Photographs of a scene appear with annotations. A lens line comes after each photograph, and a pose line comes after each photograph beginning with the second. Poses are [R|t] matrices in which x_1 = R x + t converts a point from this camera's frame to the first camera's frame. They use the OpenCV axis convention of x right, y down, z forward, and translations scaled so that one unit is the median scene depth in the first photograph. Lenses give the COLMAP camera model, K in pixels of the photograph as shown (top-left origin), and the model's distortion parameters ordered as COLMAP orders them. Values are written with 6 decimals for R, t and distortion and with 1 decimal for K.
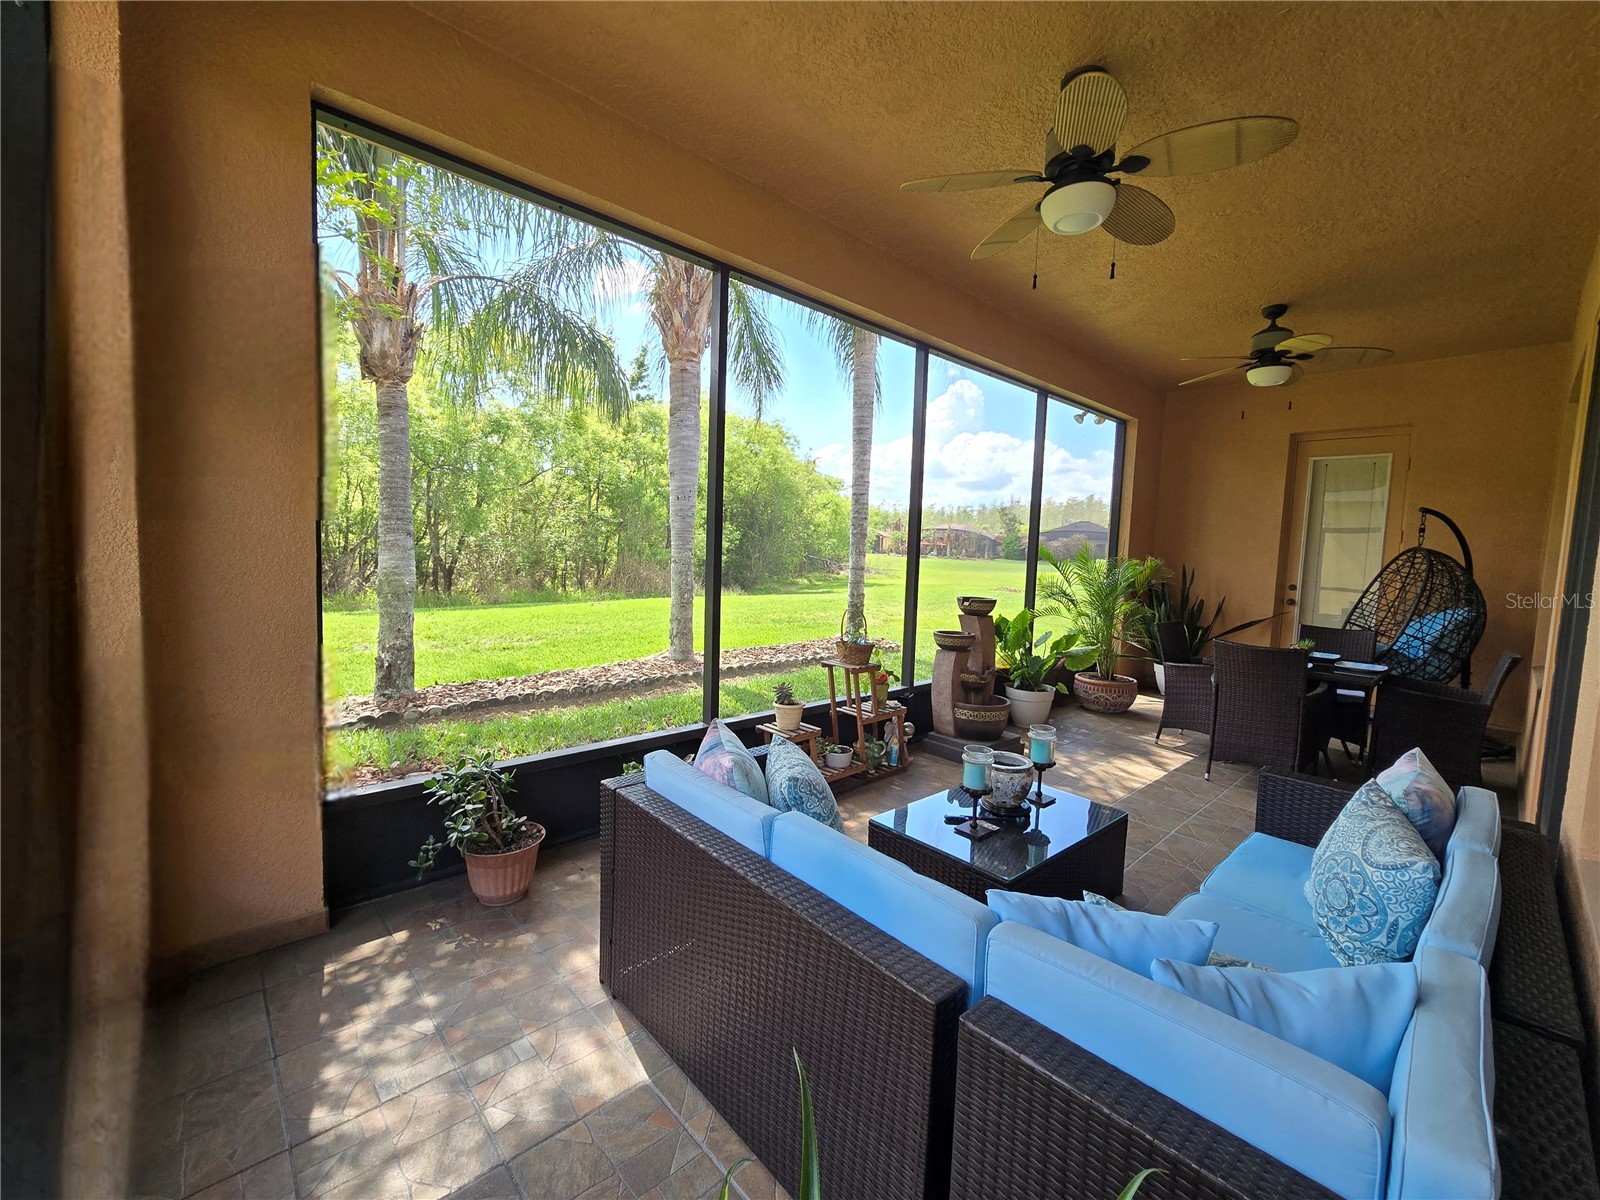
lens RADIAL K [[656.8, 0, 803.6], [0, 656.8, 590.8], [0, 0, 1]] dist [0.000092, -0.000294]
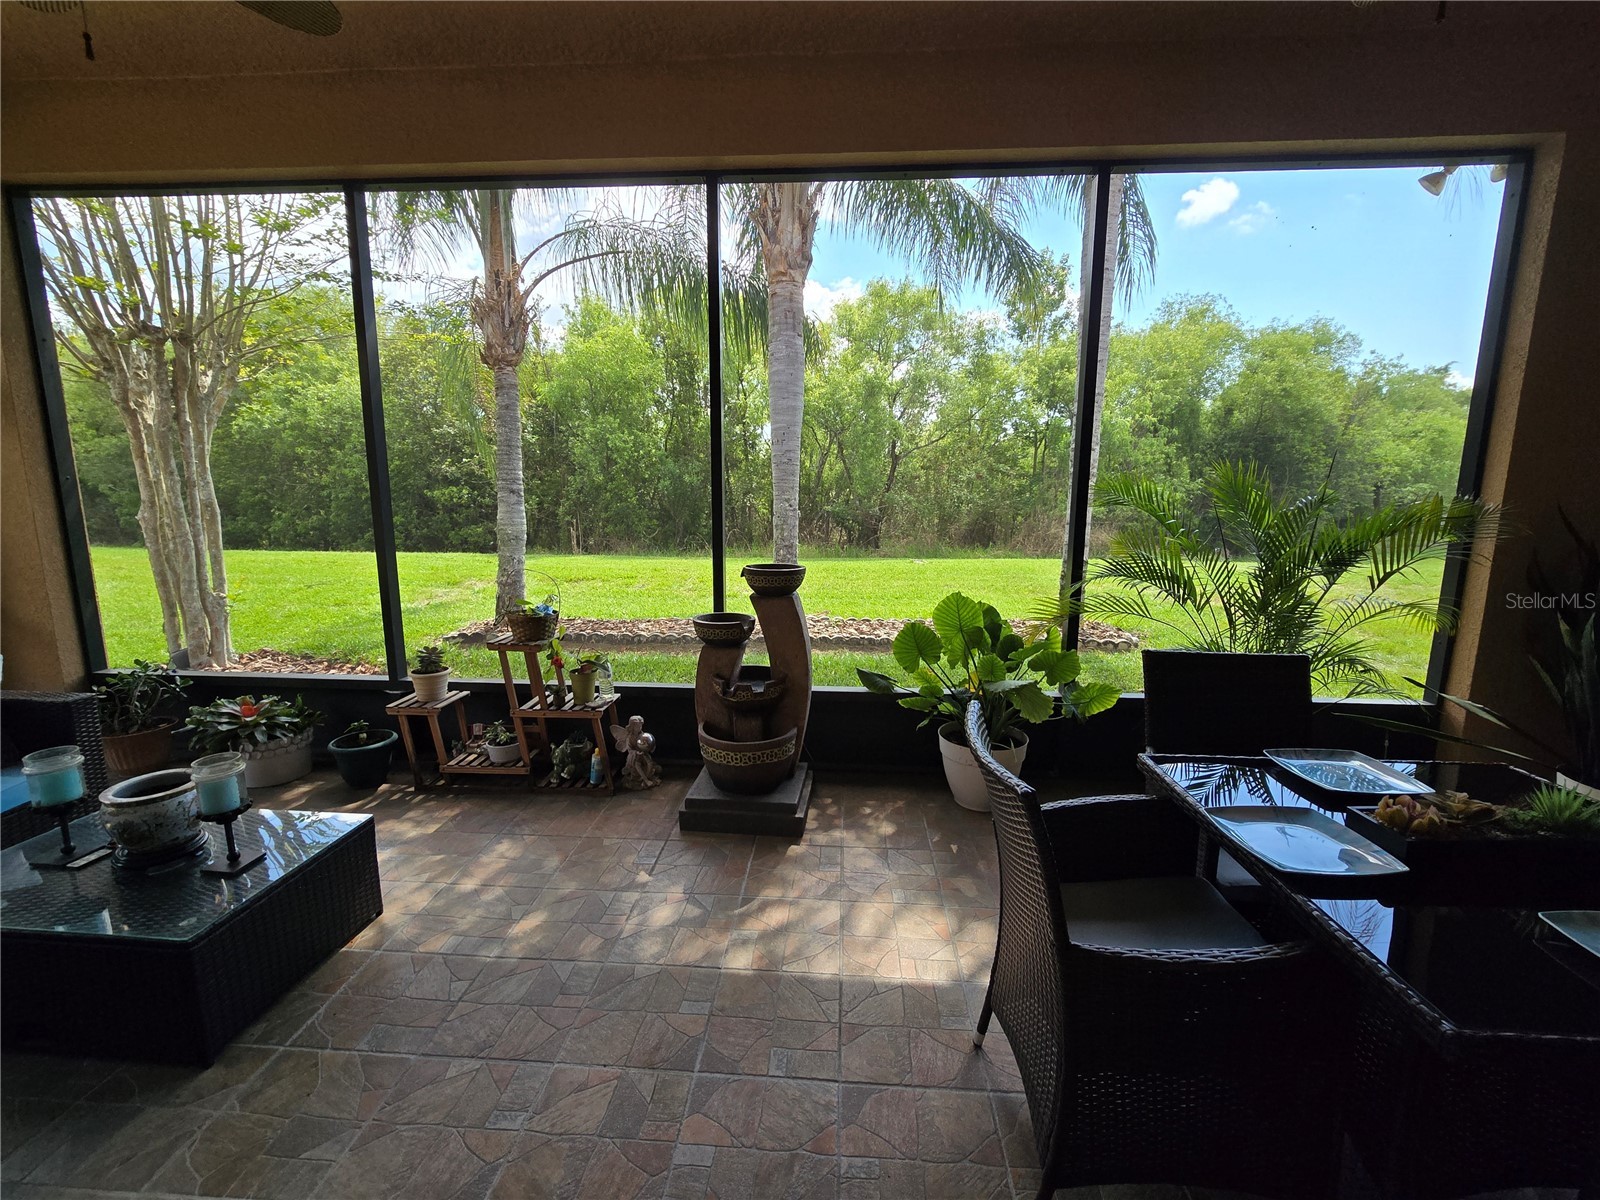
lens RADIAL K [[656.8, 0, 803.6], [0, 656.8, 590.8], [0, 0, 1]] dist [0.000092, -0.000294]
pose [[0.683651, 0.078227, -0.725605, 0.752202], [-0.032024, 0.996497, 0.077259, -0.015927], [0.729106, -0.029581, 0.683761, 0.608144]]
